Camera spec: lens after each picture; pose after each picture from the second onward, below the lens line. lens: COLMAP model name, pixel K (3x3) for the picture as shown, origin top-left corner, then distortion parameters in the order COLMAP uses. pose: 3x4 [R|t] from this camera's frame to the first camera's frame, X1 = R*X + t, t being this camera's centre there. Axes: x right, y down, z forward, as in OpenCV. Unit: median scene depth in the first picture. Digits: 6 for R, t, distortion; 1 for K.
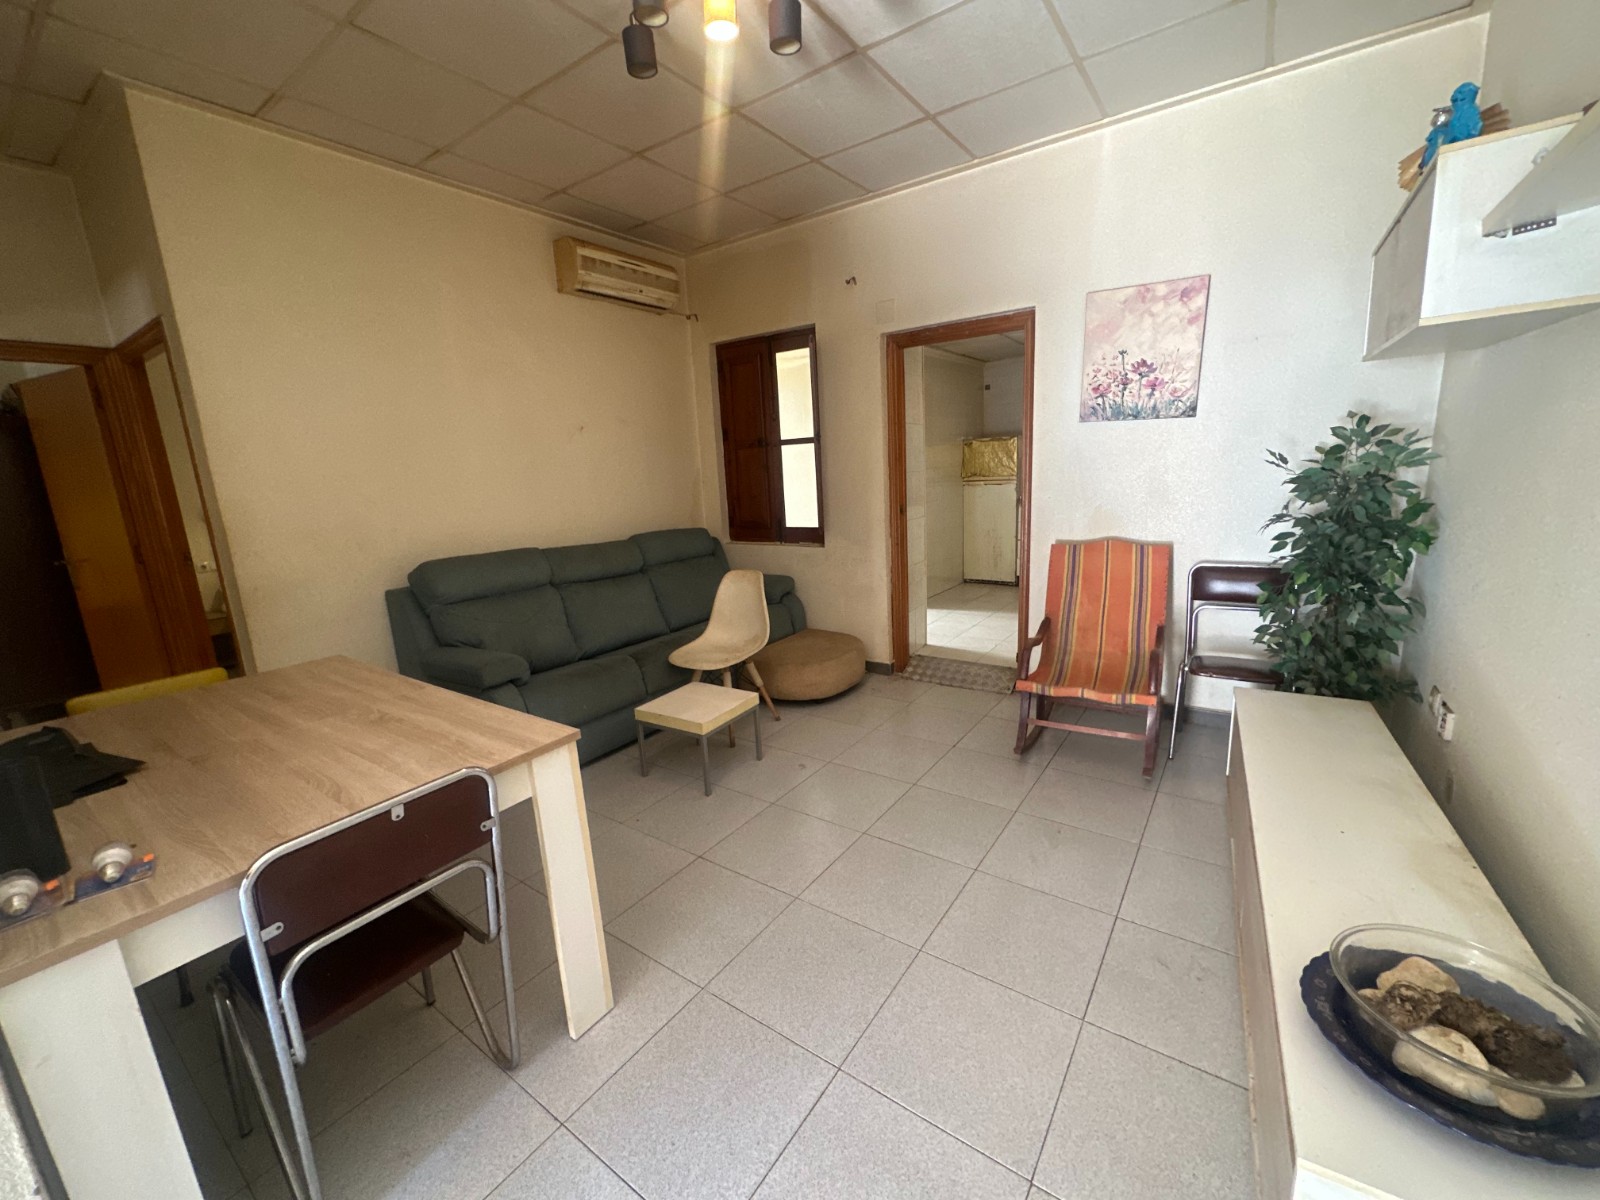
lens RADIAL K [[643.5, 0, 800.9], [0, 643.5, 599.4], [0, 0, 1]] dist [-0.001606, -0.000467]
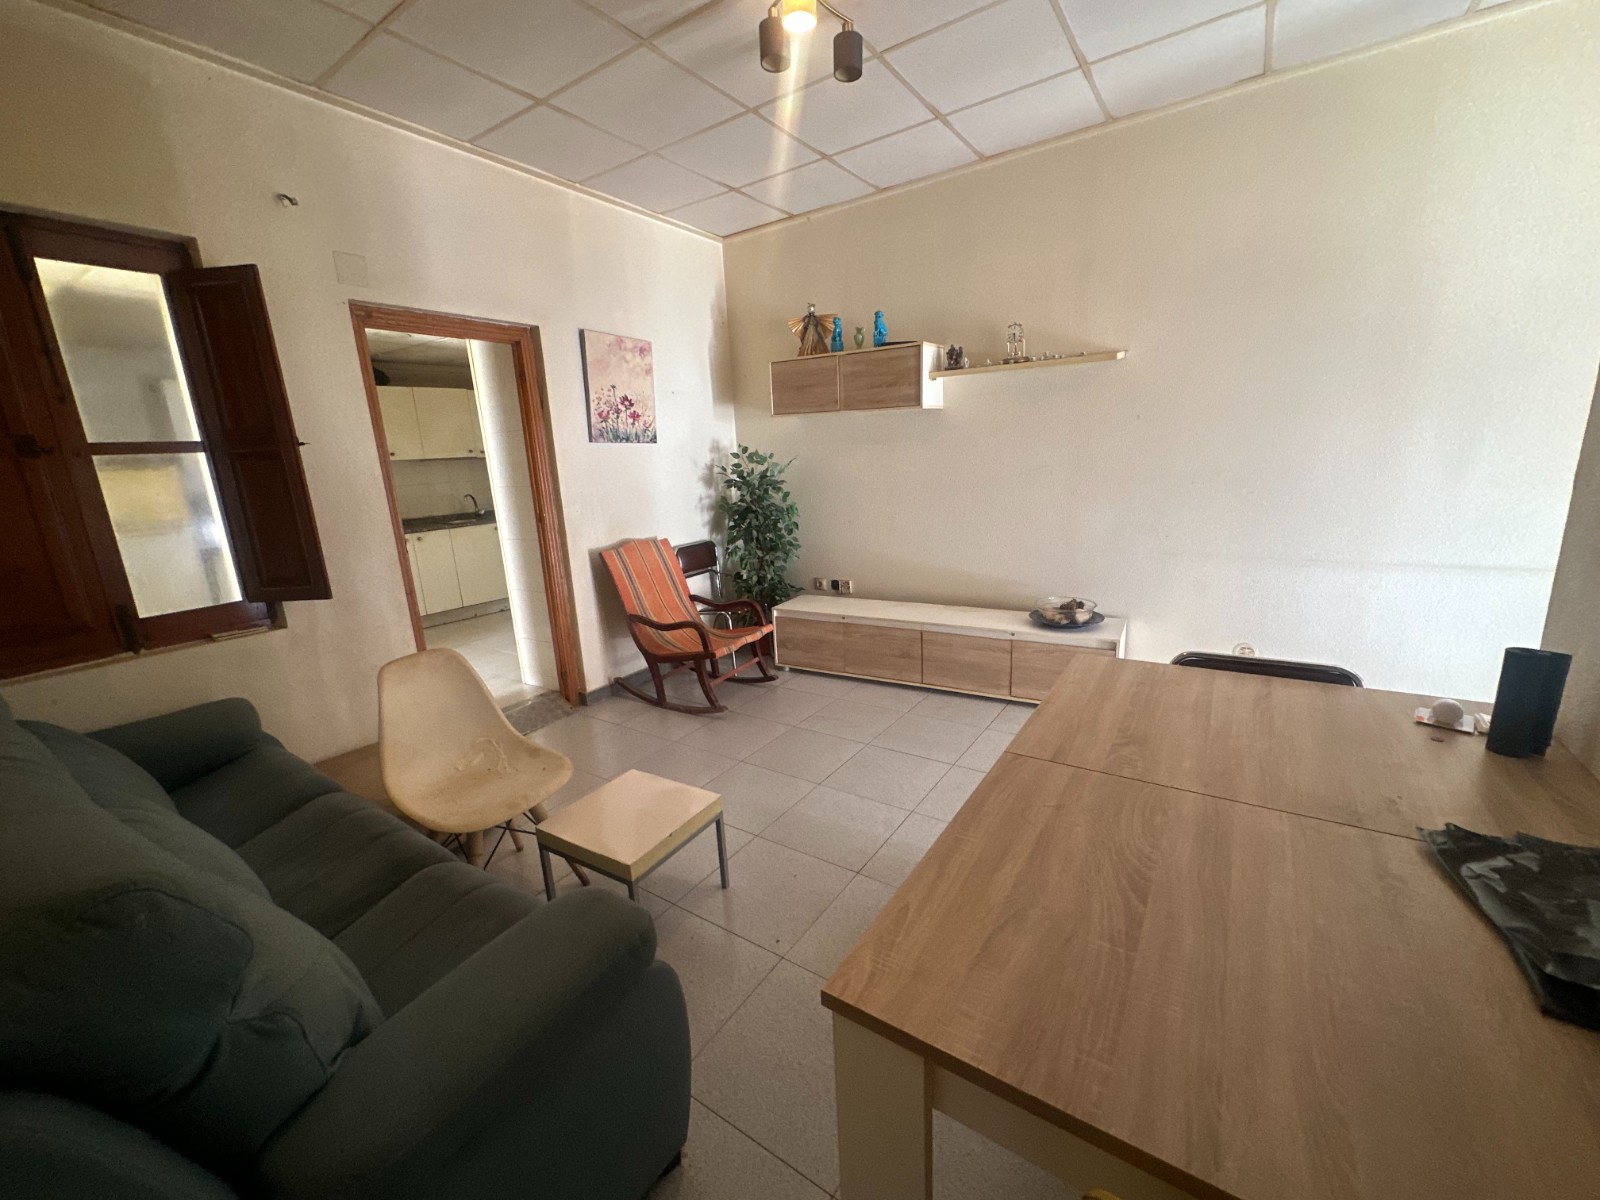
lens RADIAL K [[643.5, 0, 802.4], [0, 643.5, 598.9], [0, 0, 1]] dist [-0.001606, -0.000467]
pose [[-0.021346, -0.173330, 0.984633, -0.777894], [0.253852, 0.951641, 0.173025, -0.124967], [-0.967008, 0.253644, 0.023686, 0.738342]]
